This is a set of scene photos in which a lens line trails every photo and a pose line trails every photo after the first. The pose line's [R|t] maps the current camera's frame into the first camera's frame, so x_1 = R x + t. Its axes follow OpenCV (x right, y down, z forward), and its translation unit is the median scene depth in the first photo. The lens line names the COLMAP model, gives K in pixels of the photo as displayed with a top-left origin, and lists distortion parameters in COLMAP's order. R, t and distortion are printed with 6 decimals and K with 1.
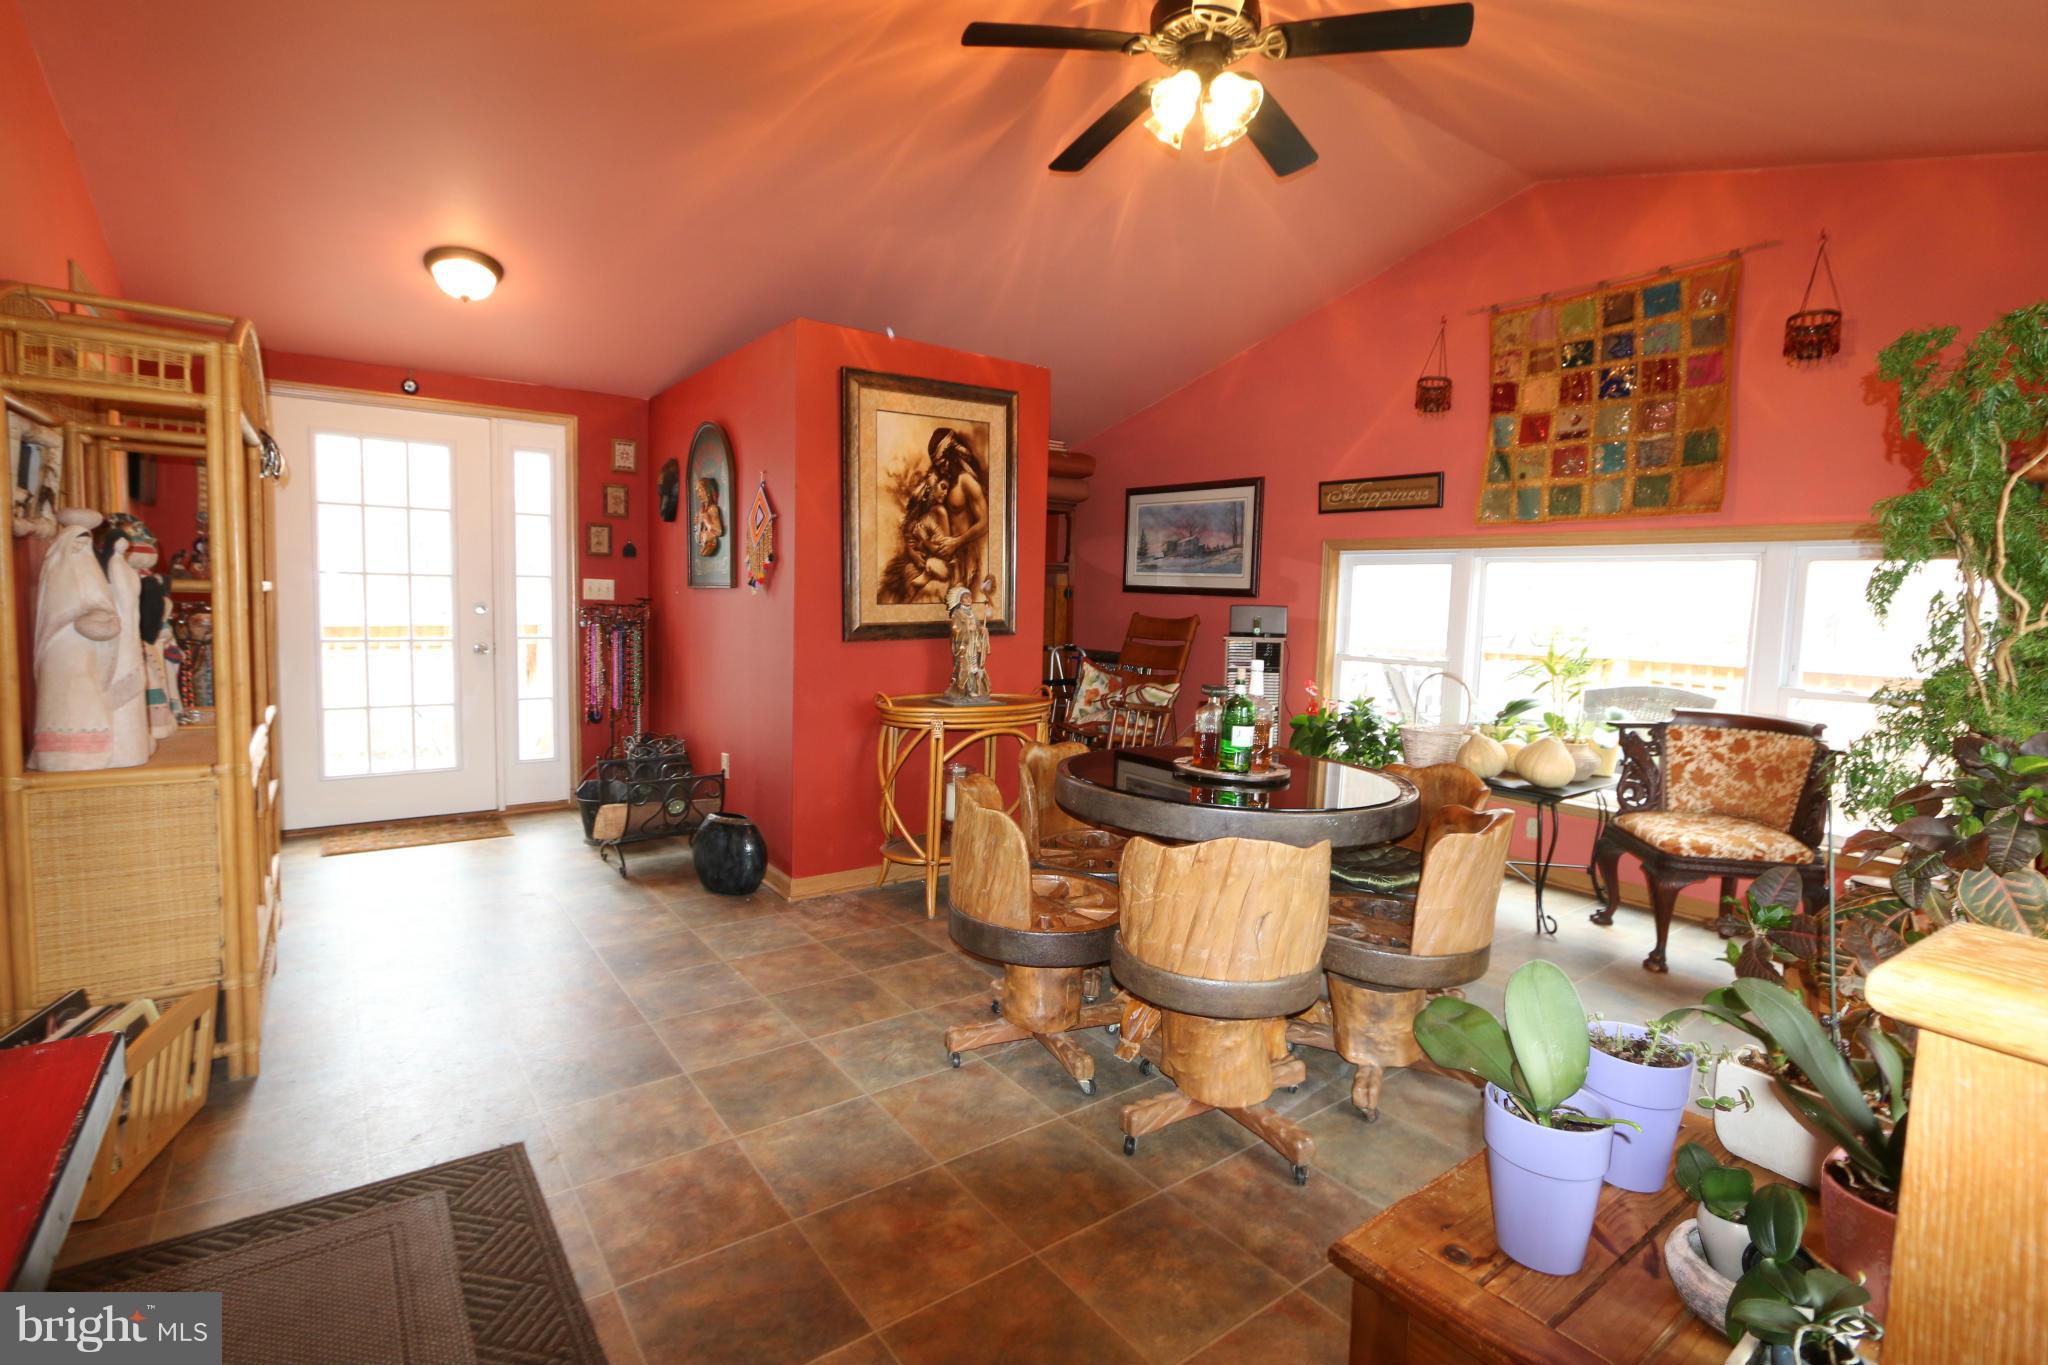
lens RADIAL K [[937.9, 0, 1016.2], [0, 937.9, 676.0], [0, 0, 1]] dist [-0.020097, 0.002143]
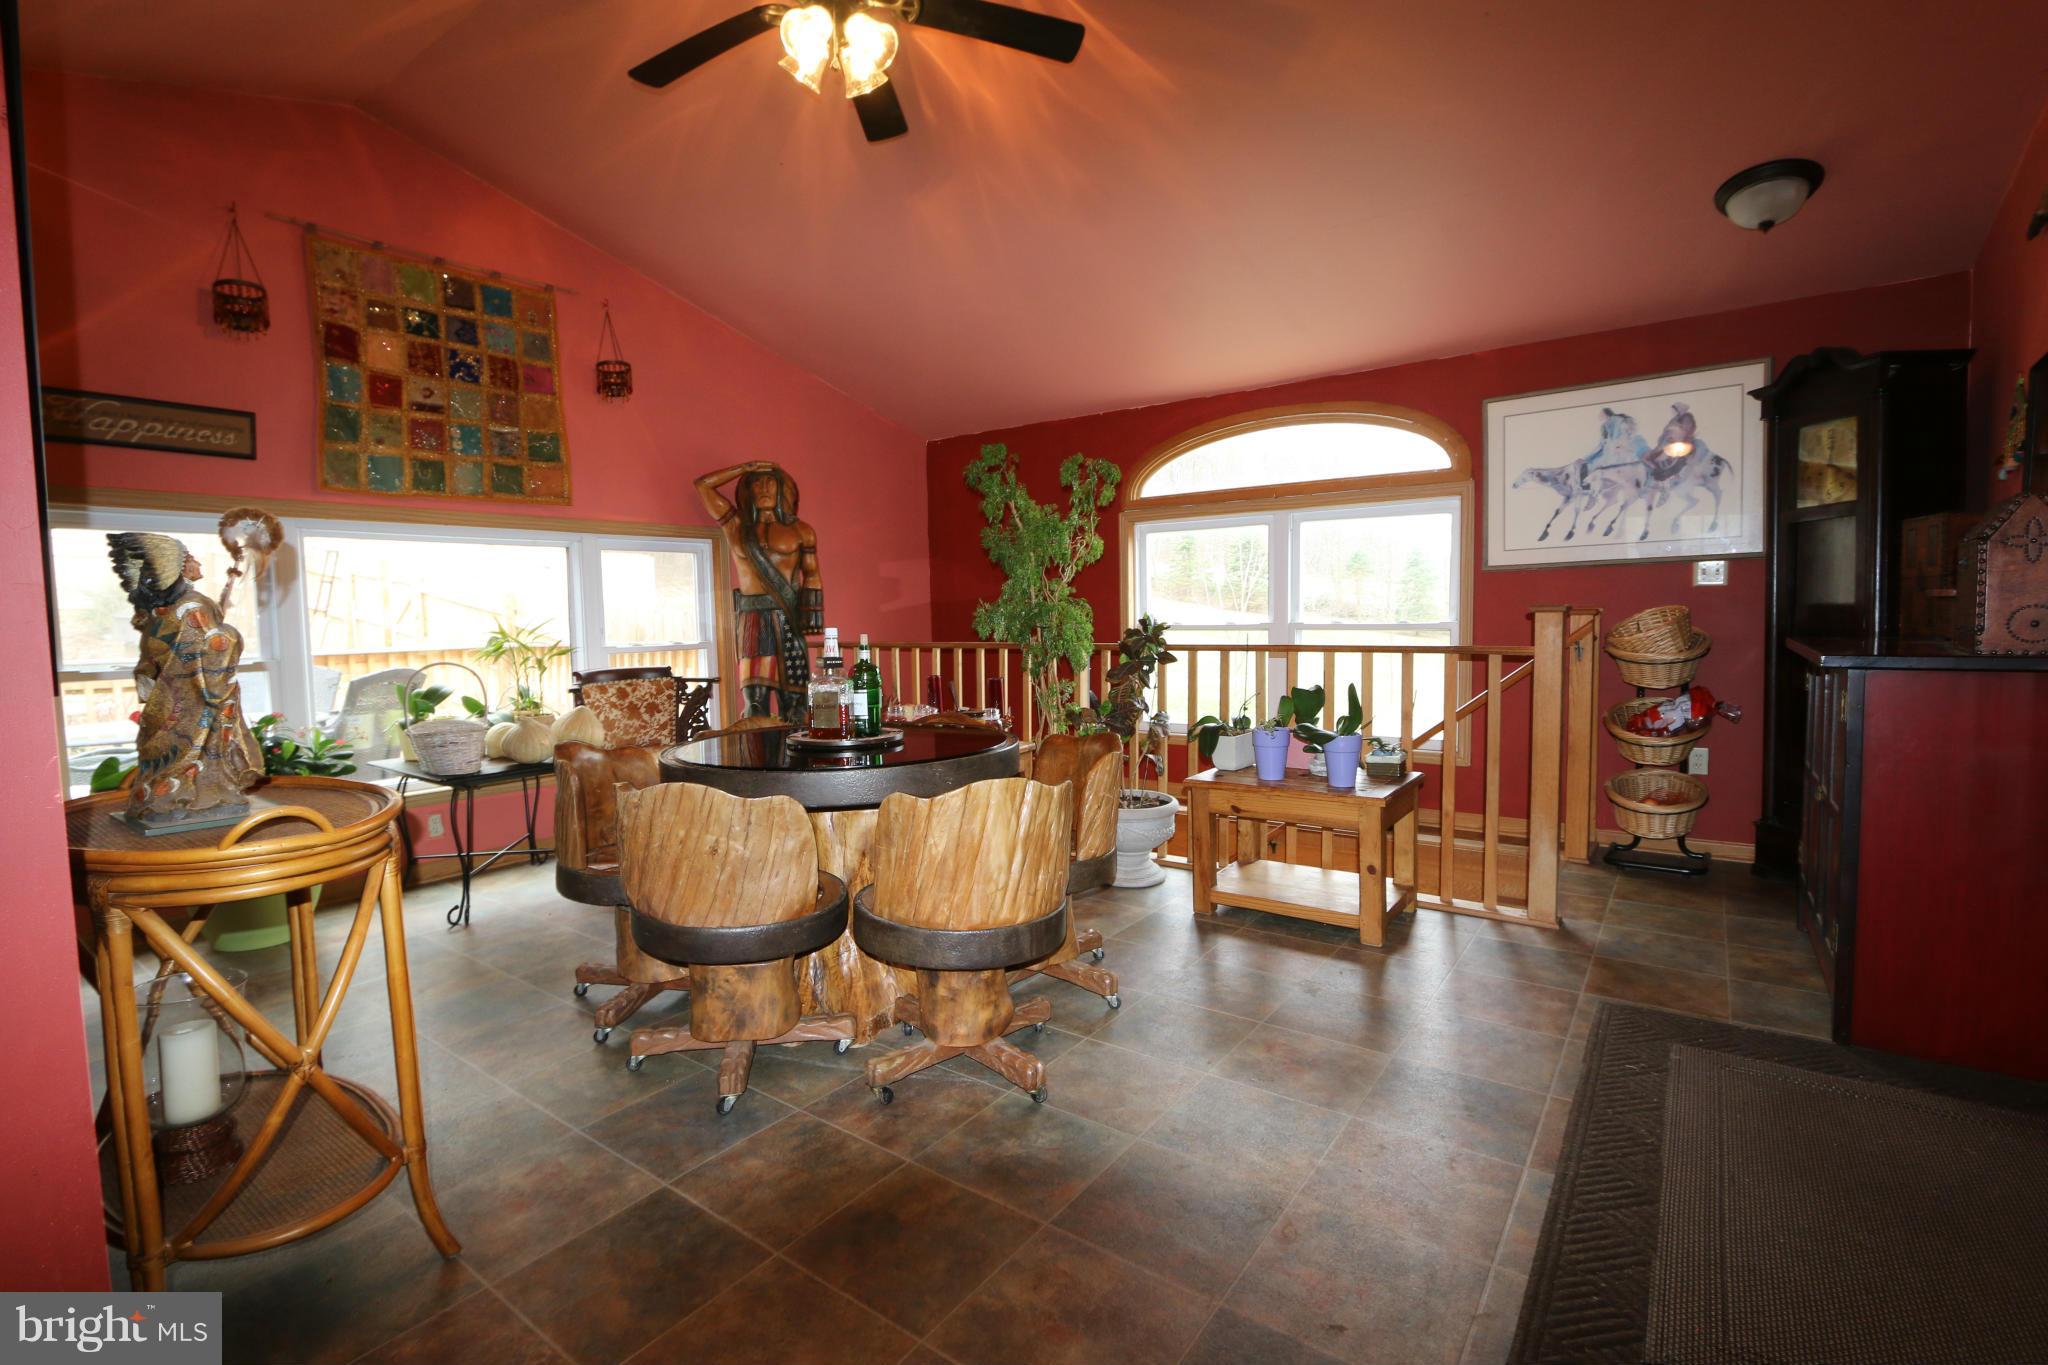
lens RADIAL K [[937.9, 0, 1013.6], [0, 937.9, 671.3], [0, 0, 1]] dist [-0.020097, 0.002143]
pose [[-0.299495, -0.085139, 0.950291, -0.518251], [0.094127, 0.988515, 0.118229, -0.048343], [-0.949443, 0.124857, -0.288042, 0.746922]]
